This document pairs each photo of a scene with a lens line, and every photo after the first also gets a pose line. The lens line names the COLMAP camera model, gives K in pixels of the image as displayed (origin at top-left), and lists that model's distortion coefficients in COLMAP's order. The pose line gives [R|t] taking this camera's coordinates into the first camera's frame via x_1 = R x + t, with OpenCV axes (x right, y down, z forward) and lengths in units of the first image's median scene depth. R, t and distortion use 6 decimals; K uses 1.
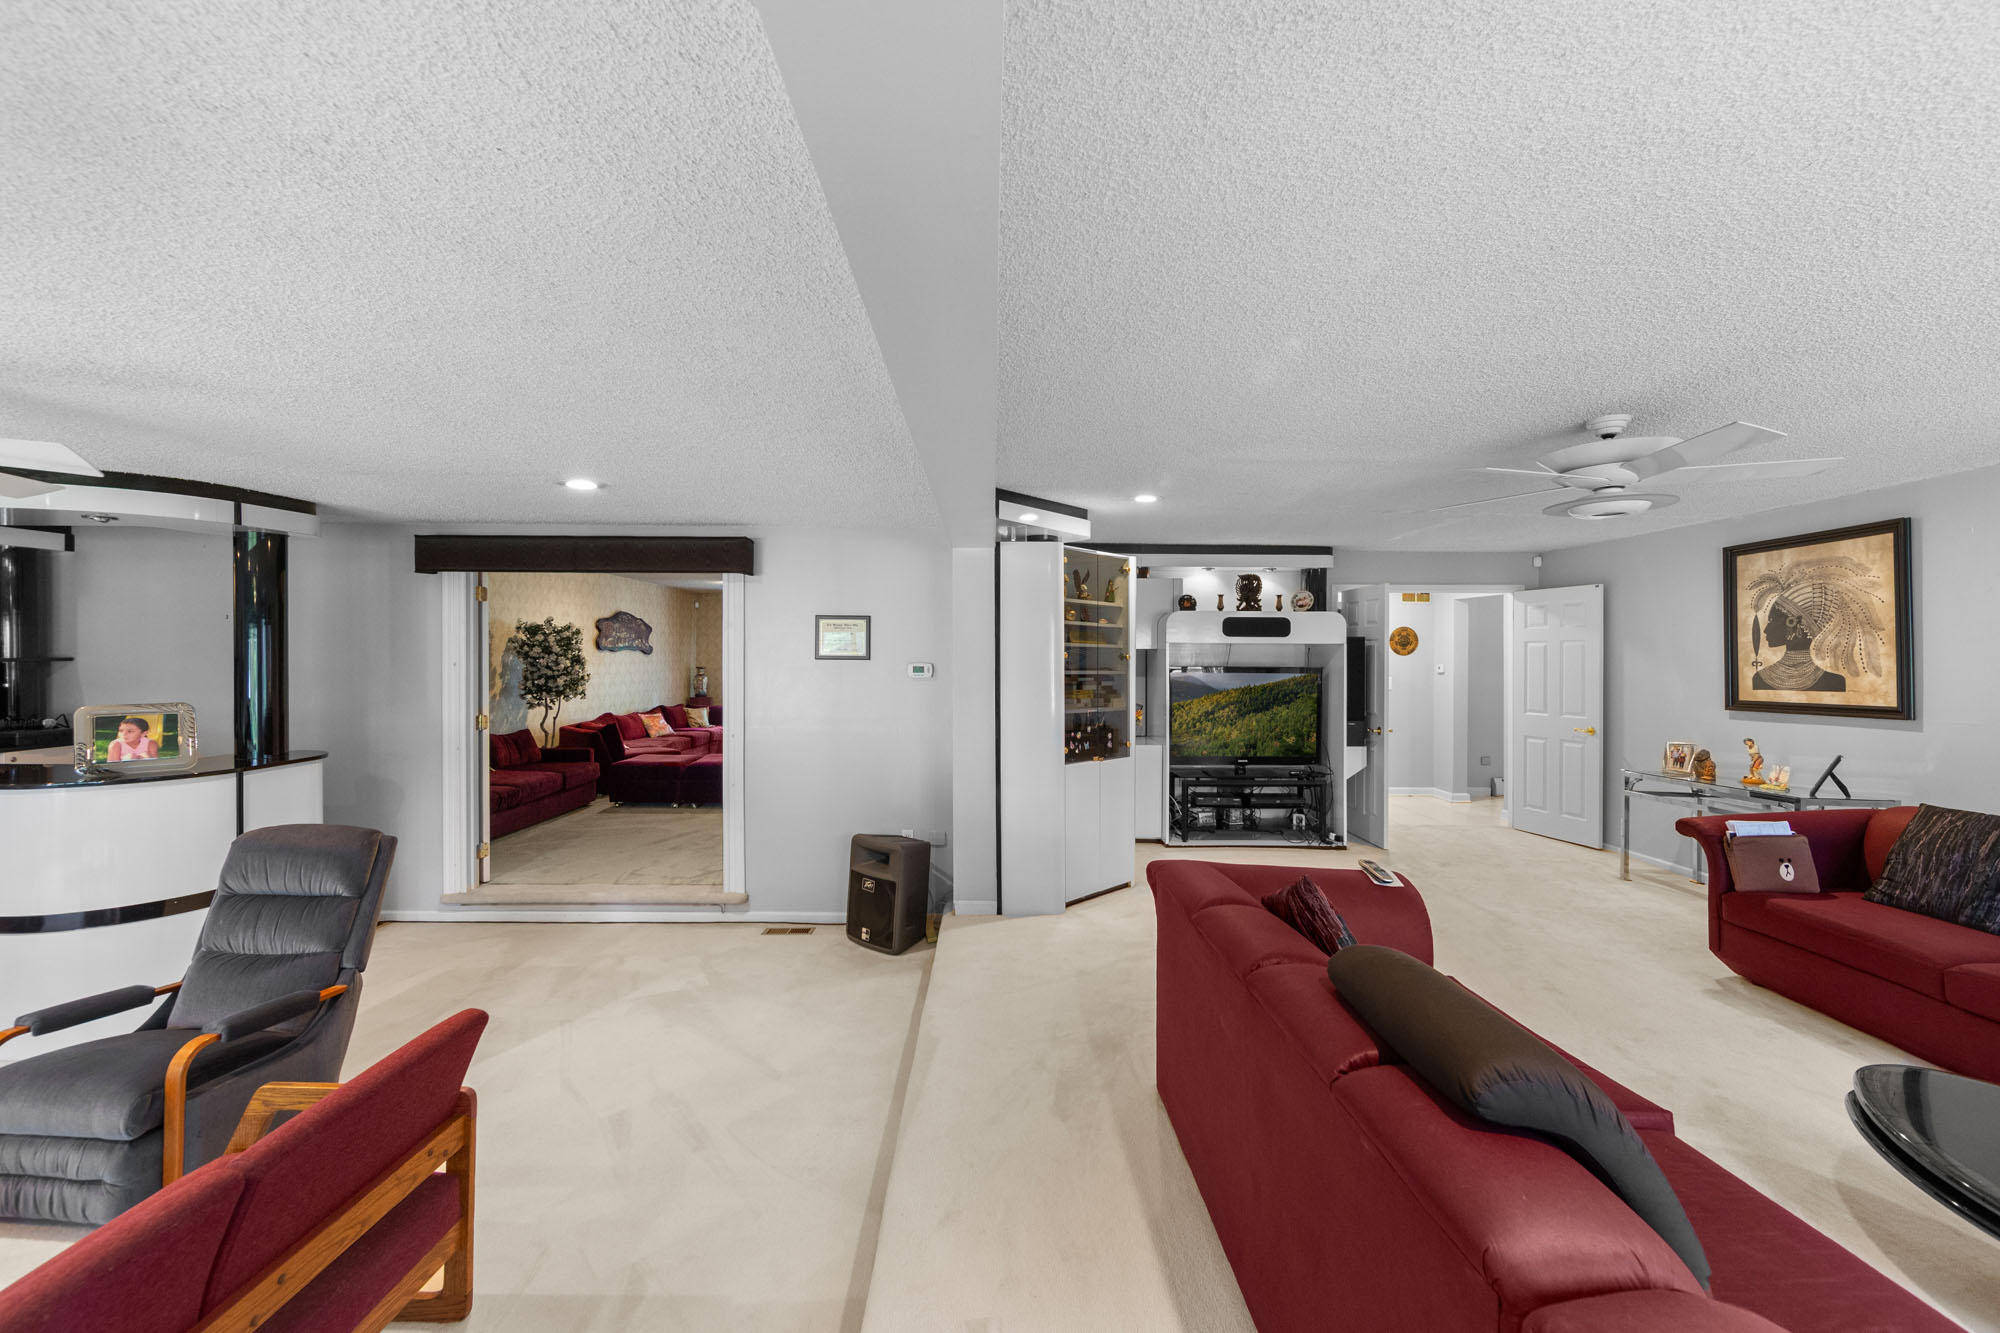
lens RADIAL K [[795.5, 0, 996.1], [0, 795.5, 667.4], [0, 0, 1]] dist [0.002042, -0.000140]
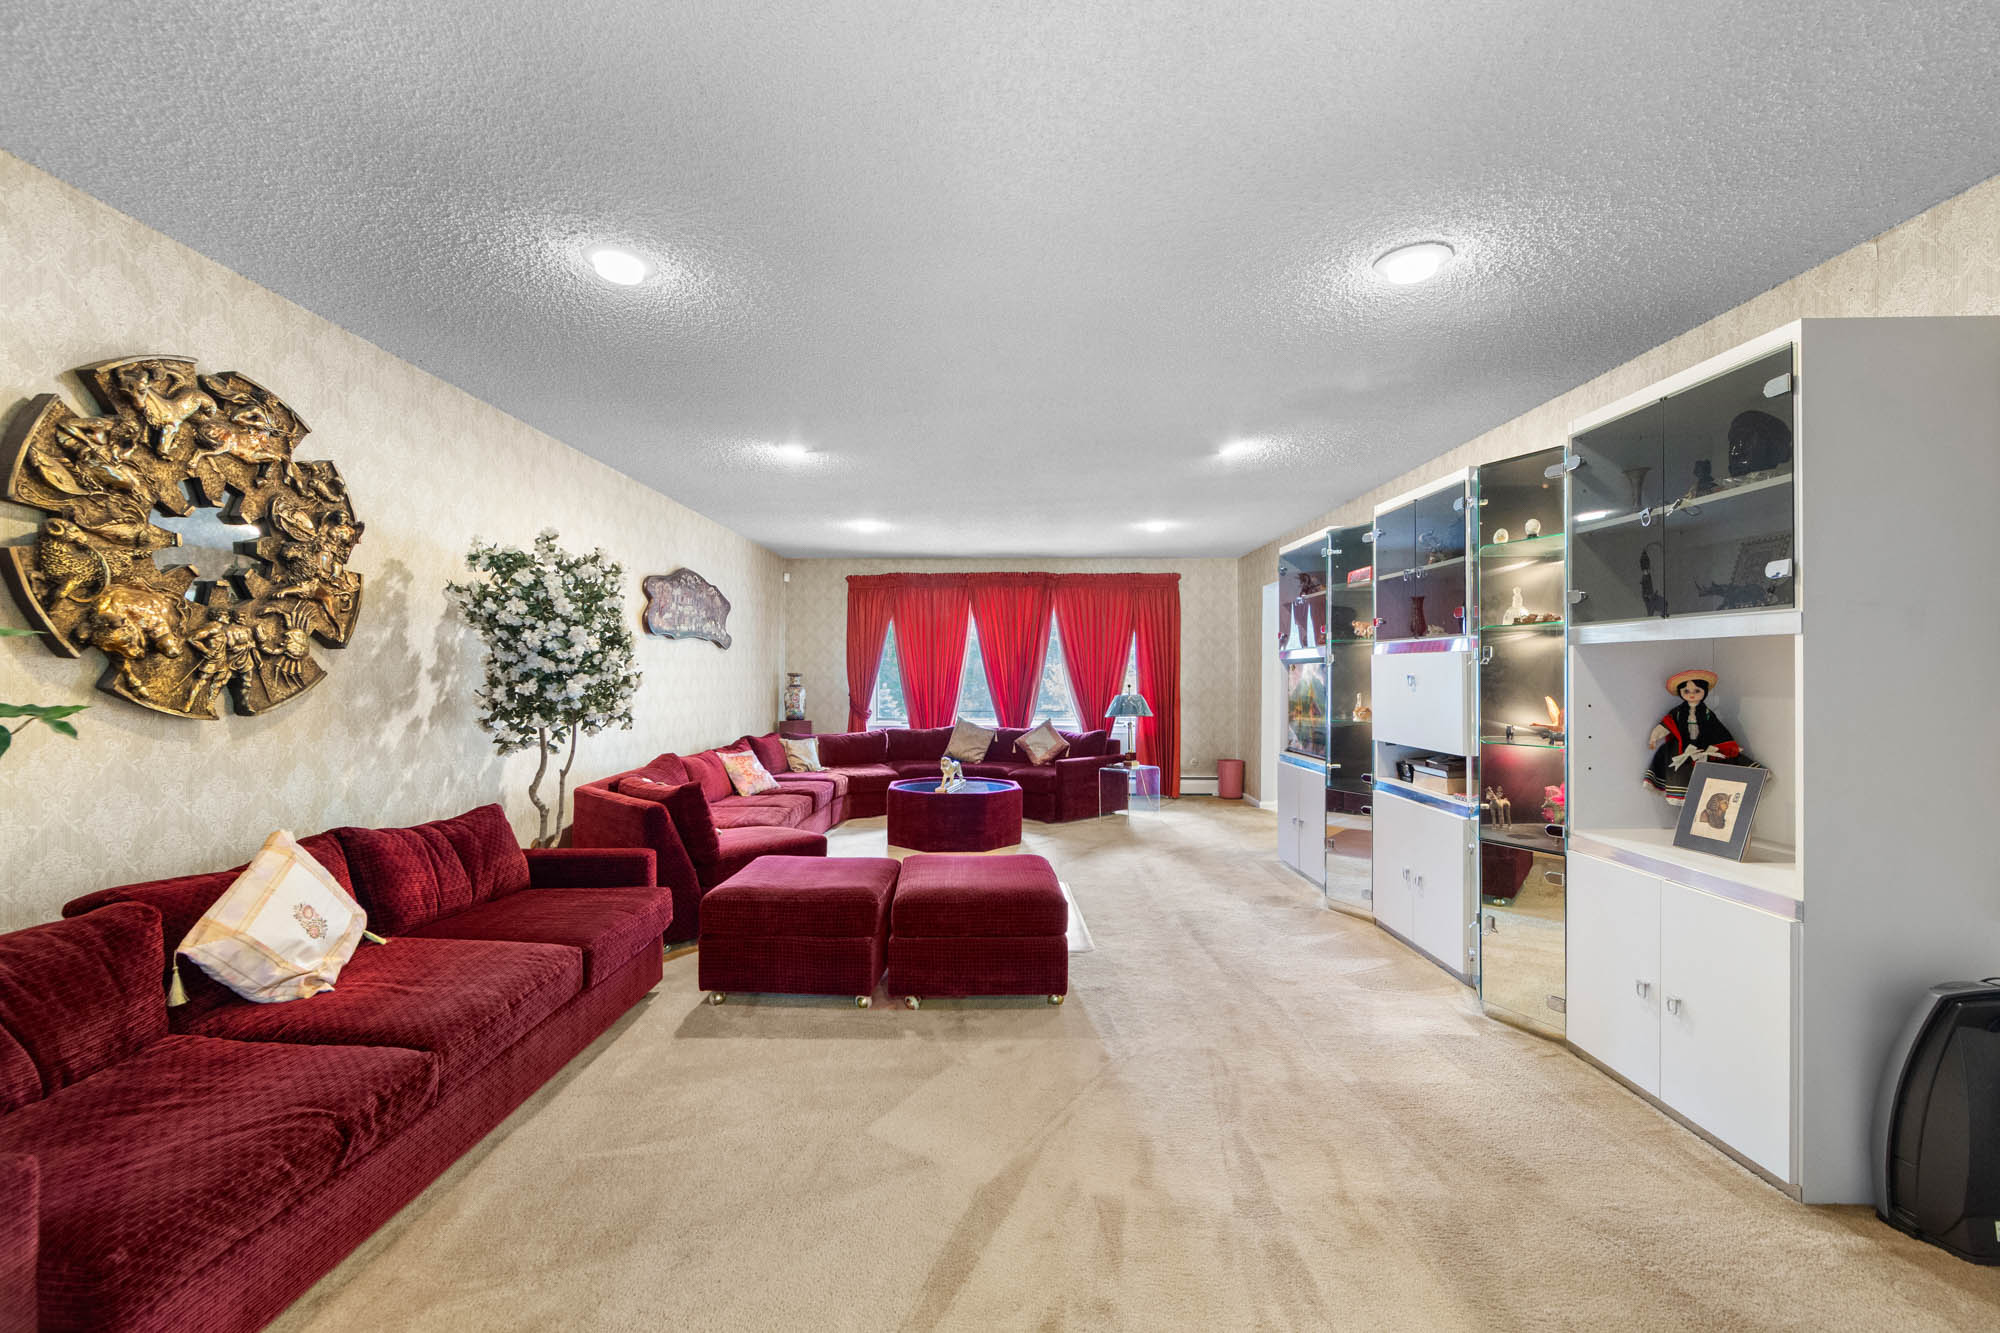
lens RADIAL K [[795.5, 0, 997.9], [0, 795.5, 683.8], [0, 0, 1]] dist [0.002042, -0.000140]
pose [[0.999881, -0.003527, -0.015000, -0.328266], [0.003456, 0.999983, -0.004731, 0.018690], [0.015016, 0.004679, 0.999876, 0.602250]]
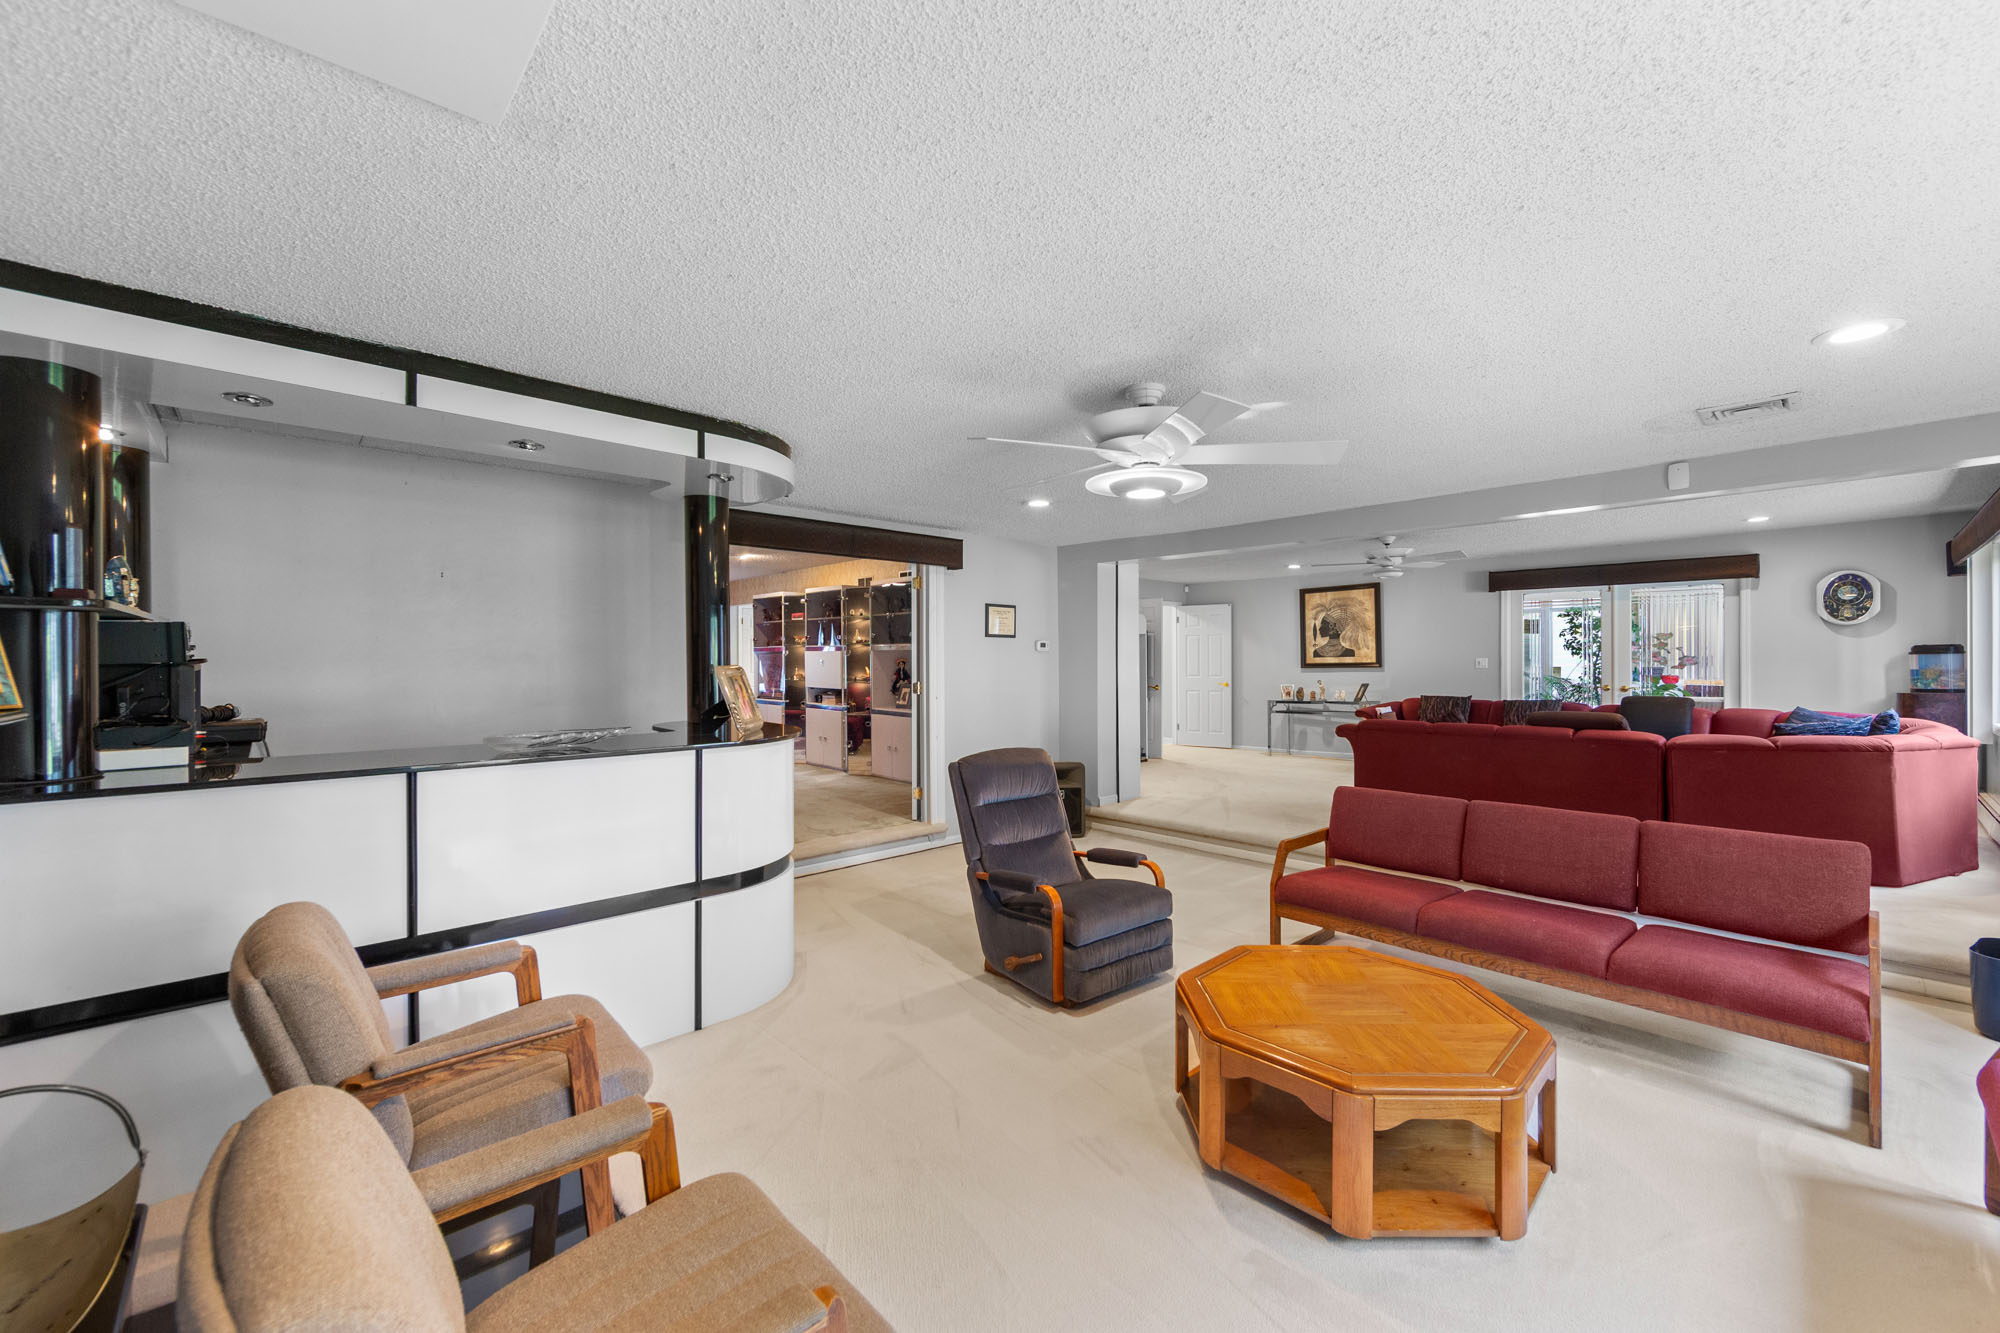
lens RADIAL K [[795.5, 0, 987.2], [0, 795.5, 664.3], [0, 0, 1]] dist [0.002042, -0.000140]
pose [[0.740454, -0.008759, 0.672049, -0.715037], [0.013248, 0.999911, -0.001565, 0.024067], [-0.671976, 0.010062, 0.740505, 0.016861]]
